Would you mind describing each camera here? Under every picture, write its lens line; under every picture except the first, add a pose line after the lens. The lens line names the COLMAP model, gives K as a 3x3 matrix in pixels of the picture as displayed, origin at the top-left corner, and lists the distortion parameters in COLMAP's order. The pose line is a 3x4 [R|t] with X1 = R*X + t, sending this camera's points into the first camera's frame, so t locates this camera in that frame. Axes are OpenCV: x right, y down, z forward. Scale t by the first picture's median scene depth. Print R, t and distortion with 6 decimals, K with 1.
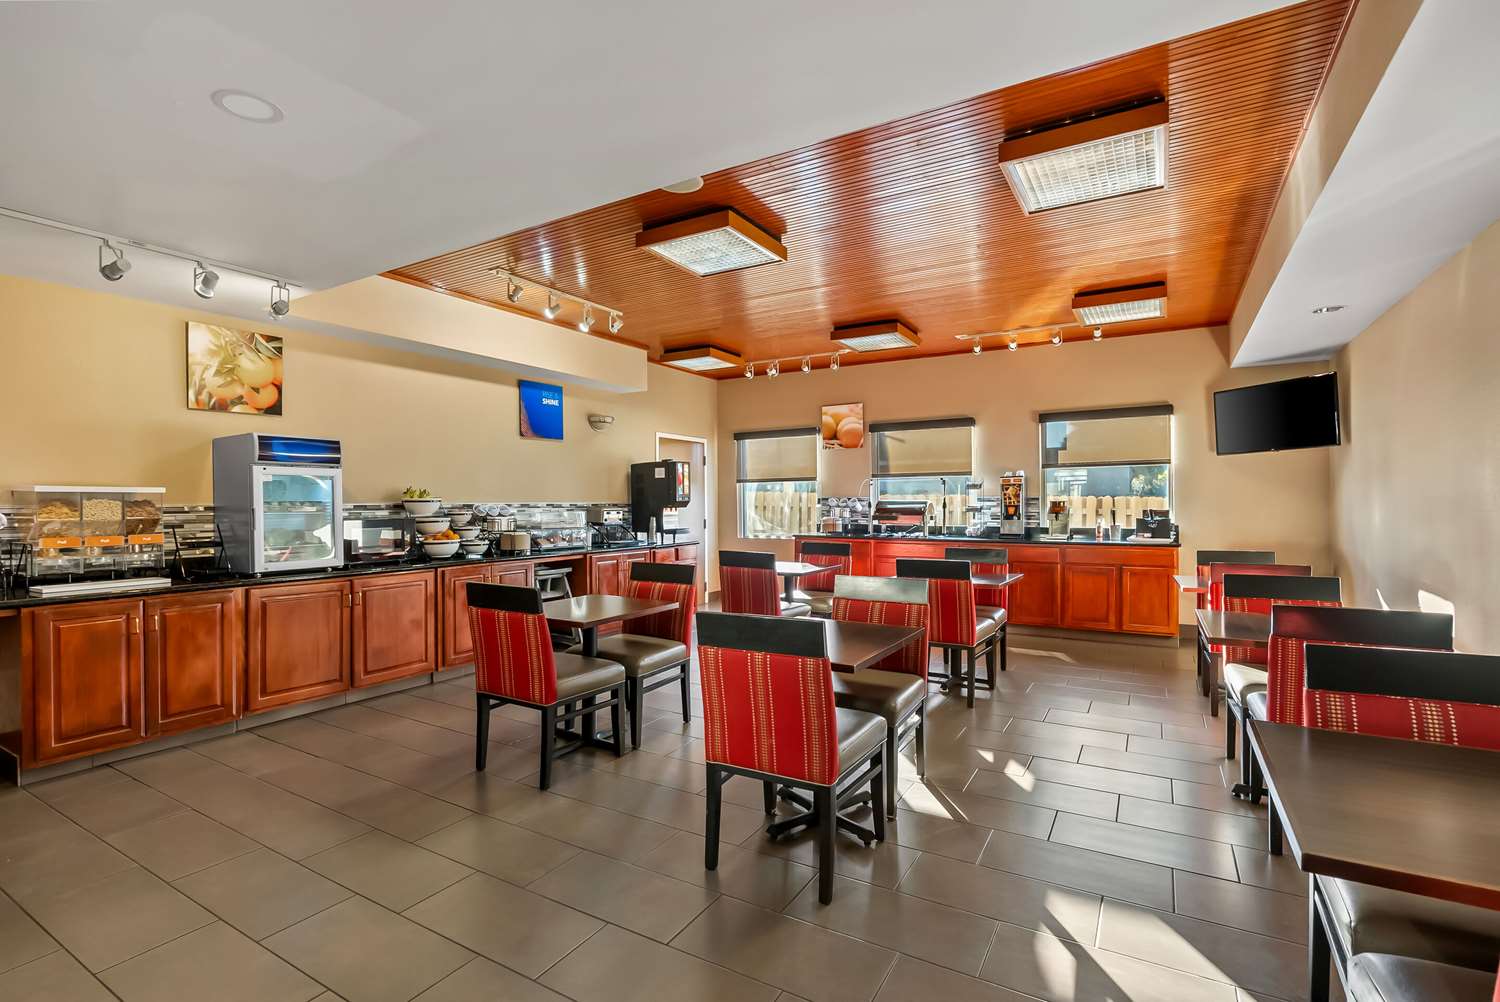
lens RADIAL K [[716.0, 0, 744.0], [0, 716.0, 496.5], [0, 0, 1]] dist [-0.001889, 0.000068]
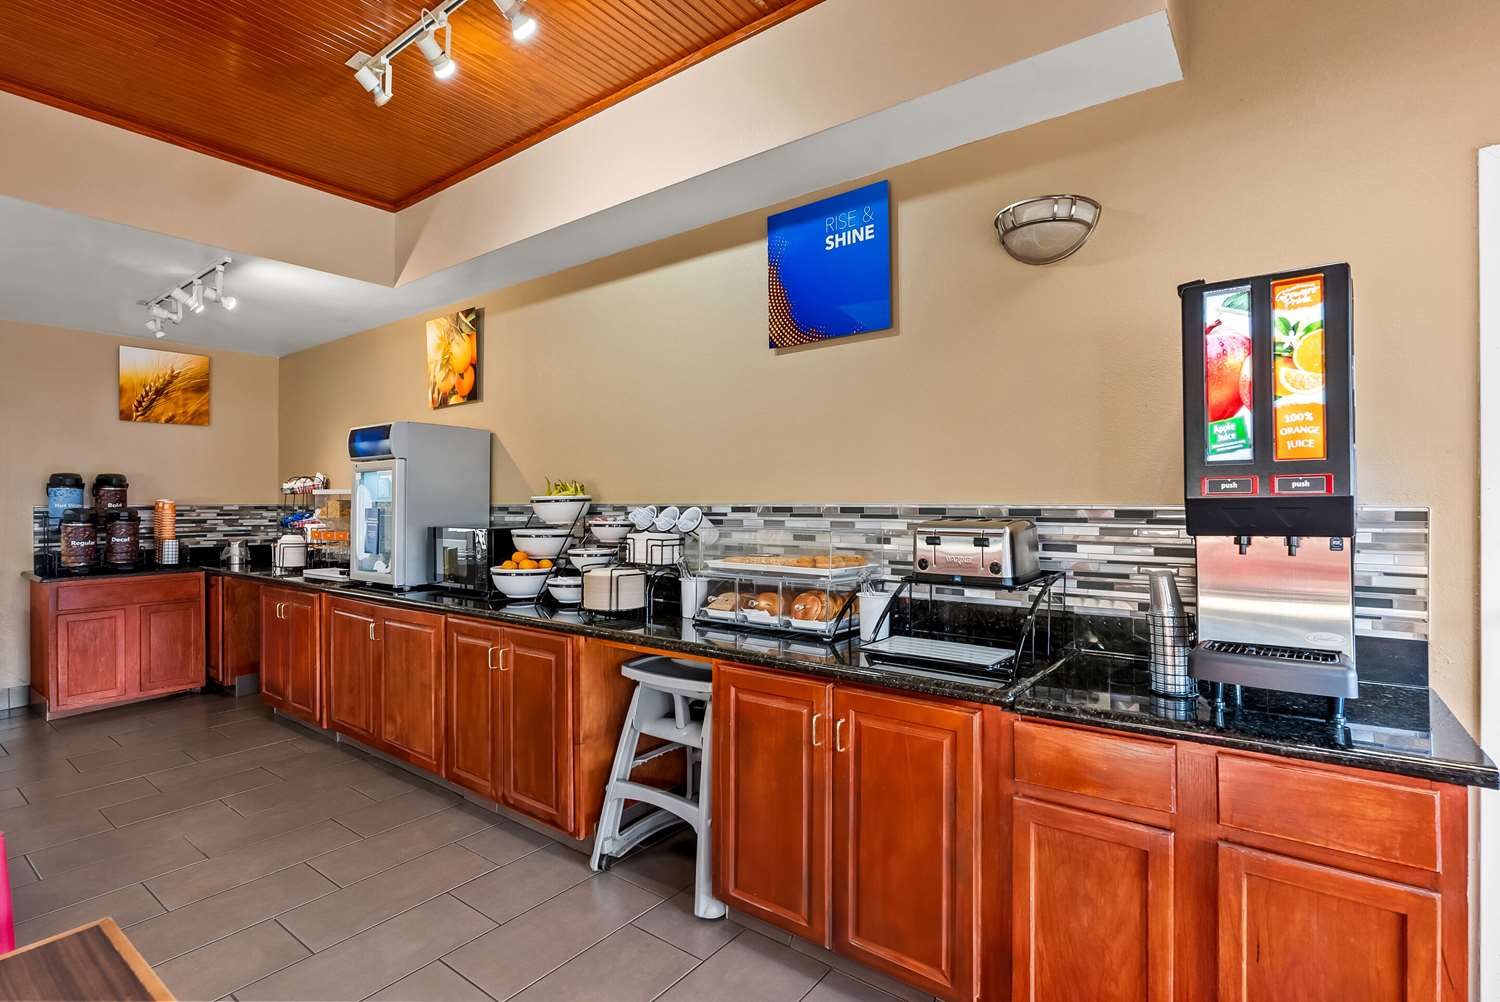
lens RADIAL K [[716.0, 0, 748.4], [0, 716.0, 500.0], [0, 0, 1]] dist [-0.001889, 0.000068]
pose [[-0.102542, 0.007518, -0.994700, 0.074228], [0.015121, 0.999868, 0.005998, 0.002252], [0.994614, -0.014426, -0.102643, 0.651620]]
